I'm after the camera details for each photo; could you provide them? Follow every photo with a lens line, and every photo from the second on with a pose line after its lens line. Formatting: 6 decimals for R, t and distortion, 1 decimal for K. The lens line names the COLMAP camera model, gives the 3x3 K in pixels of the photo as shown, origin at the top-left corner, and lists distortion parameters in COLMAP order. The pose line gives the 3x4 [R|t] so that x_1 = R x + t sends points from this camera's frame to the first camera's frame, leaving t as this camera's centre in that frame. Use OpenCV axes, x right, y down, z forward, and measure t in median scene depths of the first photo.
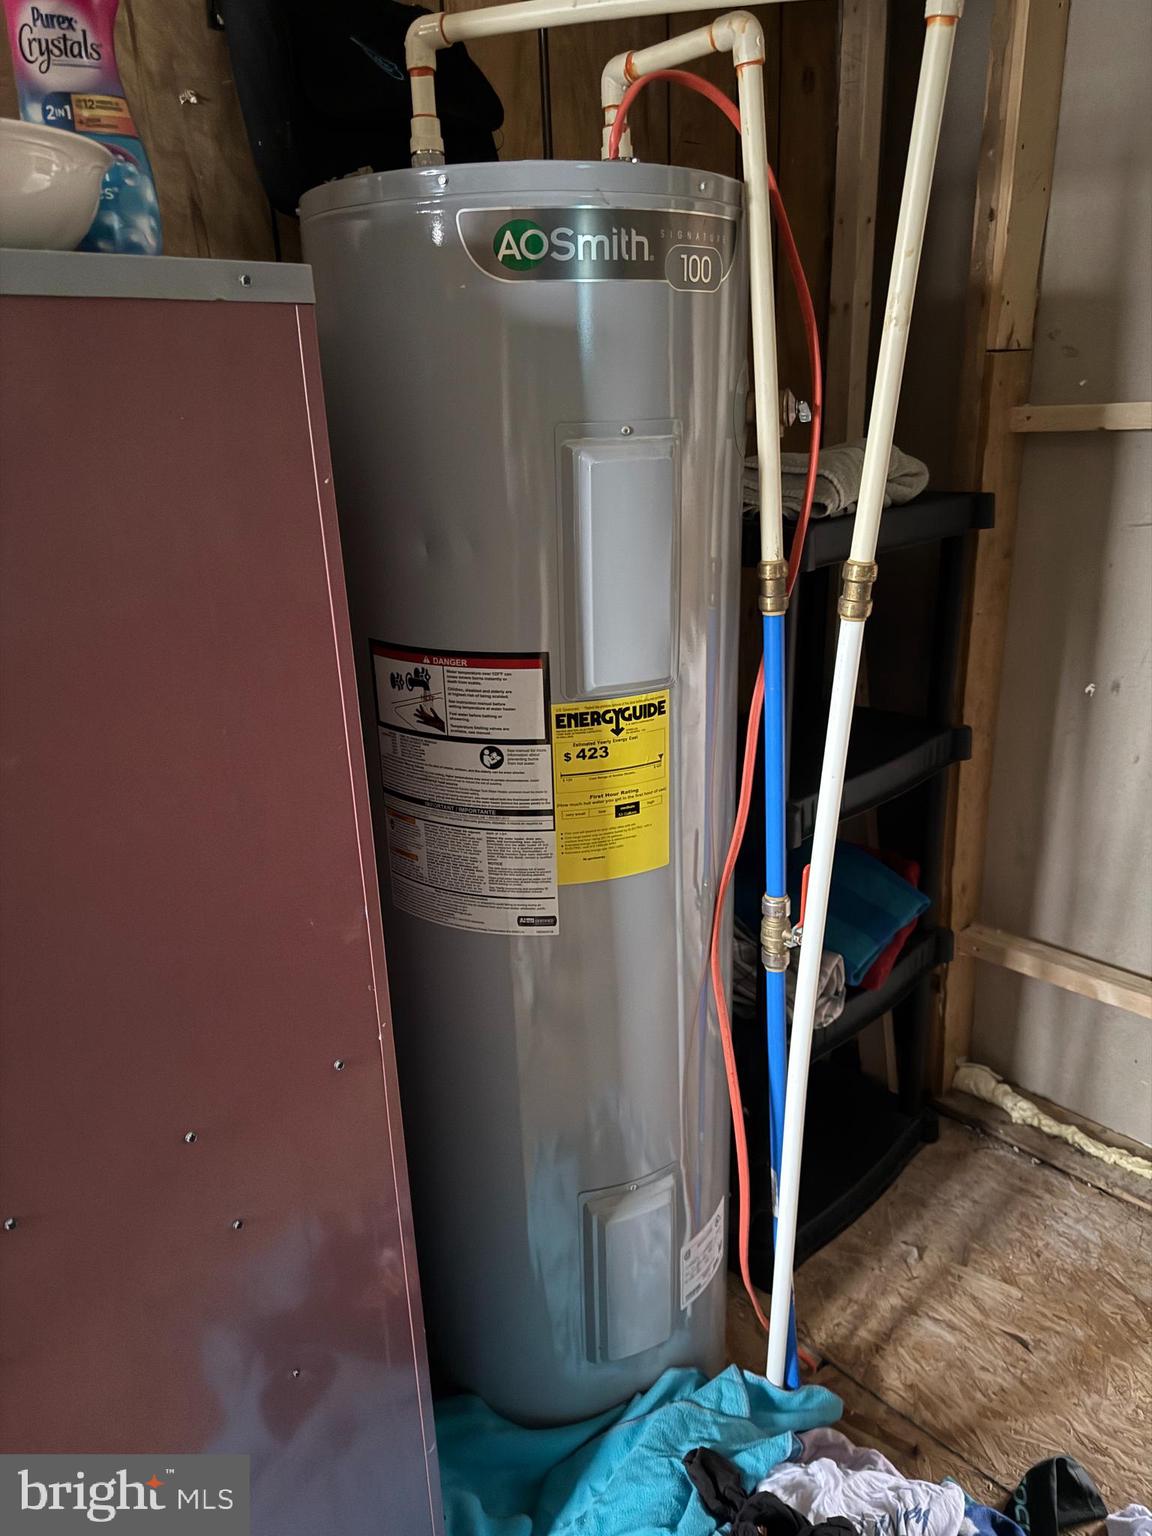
lens RADIAL K [[1074.9, 0, 565.2], [0, 1074.9, 773.6], [0, 0, 1]] dist [0.105864, -0.138226]
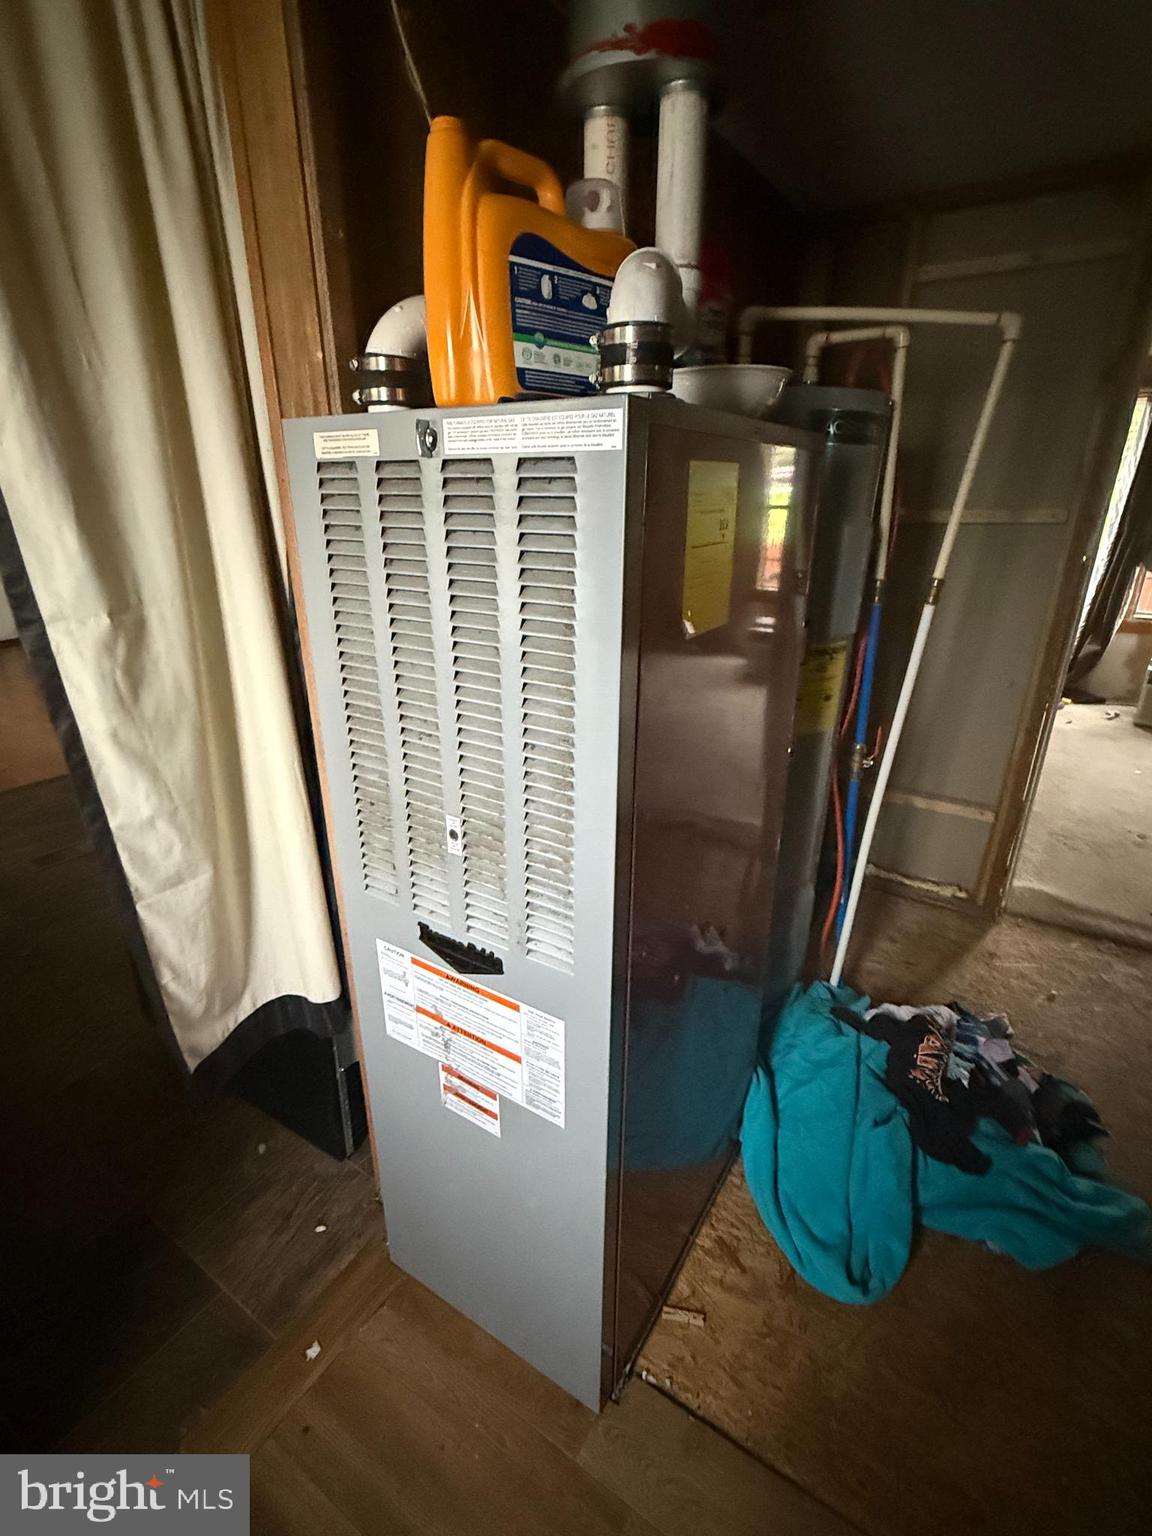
lens RADIAL K [[715.0, 0, 576.0], [0, 715.0, 768.0], [0, 0, 1]] dist [0.000899, 0.000031]
pose [[0.969201, -0.052992, 0.240503, -0.665043], [0.043803, 0.998097, 0.043396, 0.077555], [-0.242345, -0.031525, 0.969678, -0.196782]]
